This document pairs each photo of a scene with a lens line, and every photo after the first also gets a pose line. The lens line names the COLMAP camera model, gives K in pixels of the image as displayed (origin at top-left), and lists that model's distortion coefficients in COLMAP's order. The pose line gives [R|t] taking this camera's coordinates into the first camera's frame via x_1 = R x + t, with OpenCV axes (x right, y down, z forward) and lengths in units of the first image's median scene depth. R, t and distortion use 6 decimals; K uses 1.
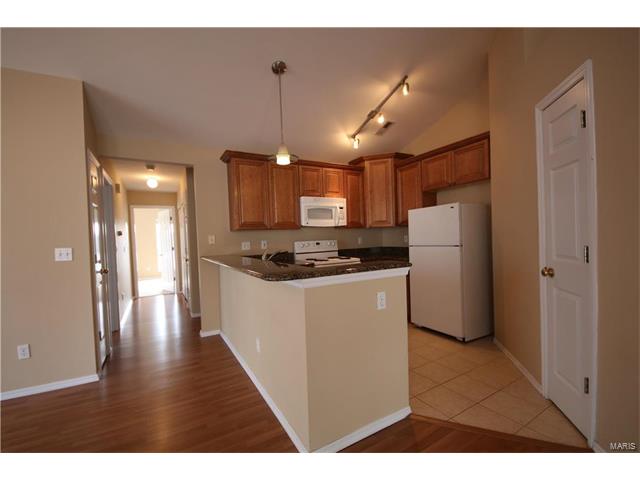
lens RADIAL K [[280.0, 0, 316.3], [0, 280.0, 244.0], [0, 0, 1]] dist [0.030192, -0.000110]
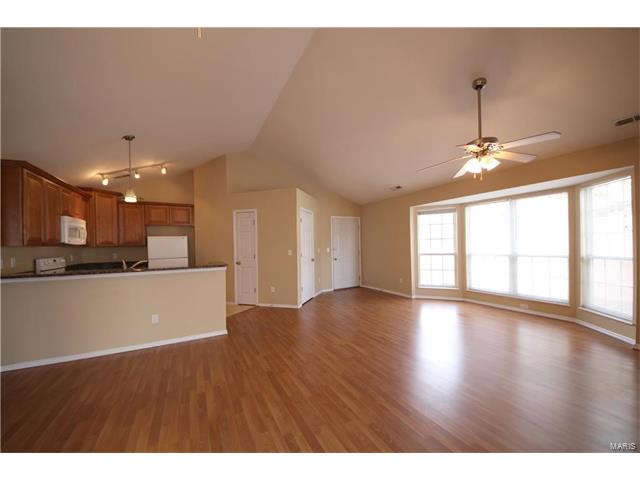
lens RADIAL K [[239.6, 0, 313.8], [0, 239.6, 245.3], [0, 0, 1]] dist [0.026368, -0.020613]
pose [[0.059453, 0.036358, 0.997569, -0.867140], [0.044861, 0.998230, -0.039056, 0.020659], [-0.997223, 0.047074, 0.057717, 0.000543]]
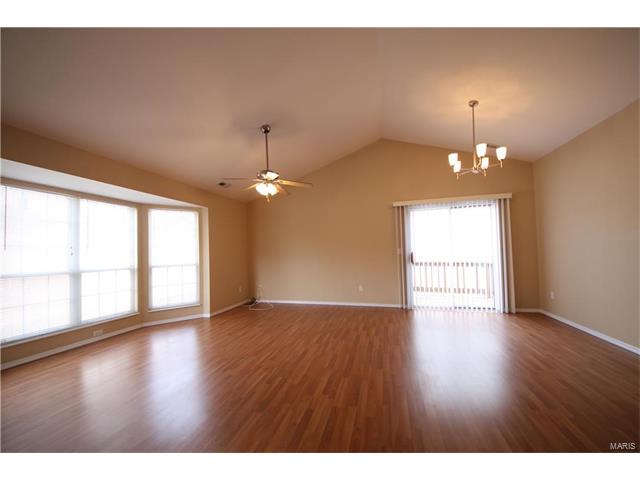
lens RADIAL K [[239.6, 0, 313.8], [0, 239.6, 245.3], [0, 0, 1]] dist [0.026368, -0.020613]
pose [[-0.721268, 0.032771, -0.691880, 0.227330], [0.035942, 0.999305, 0.009864, -0.004106], [0.691723, -0.017753, -0.721945, 0.298067]]
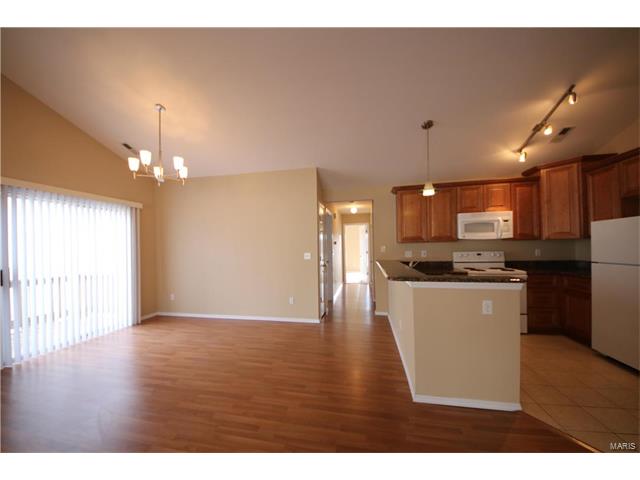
lens RADIAL K [[239.6, 0, 313.8], [0, 239.6, 245.3], [0, 0, 1]] dist [0.026368, -0.020613]
pose [[0.744788, 0.017960, -0.667059, 0.161840], [-0.022477, 0.999746, 0.001822, -0.025285], [0.666922, 0.013637, 0.745003, -0.135672]]
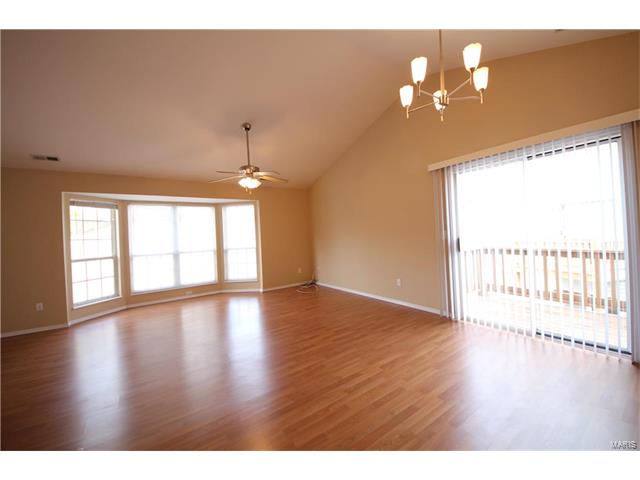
lens RADIAL K [[250.5, 0, 323.6], [0, 250.5, 233.5], [0, 0, 1]] dist [0.001398, 0.000050]
pose [[-0.993017, 0.083416, -0.083420, -0.410127], [0.081835, 0.996399, 0.022205, -0.003843], [0.084972, 0.015223, -0.996267, 0.545123]]
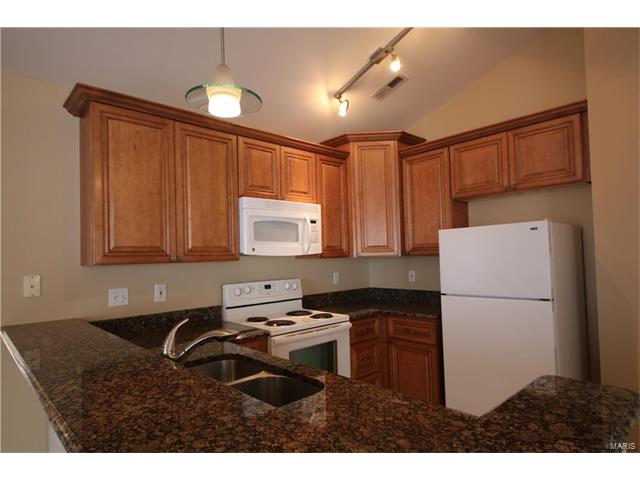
lens RADIAL K [[374.8, 0, 317.8], [0, 374.8, 243.5], [0, 0, 1]] dist [0.006881, 0.000743]
pose [[0.973361, 0.018760, 0.228511, -0.070222], [-0.003667, 0.997793, -0.066296, -0.038843], [-0.229251, 0.063692, 0.971281, 0.299684]]
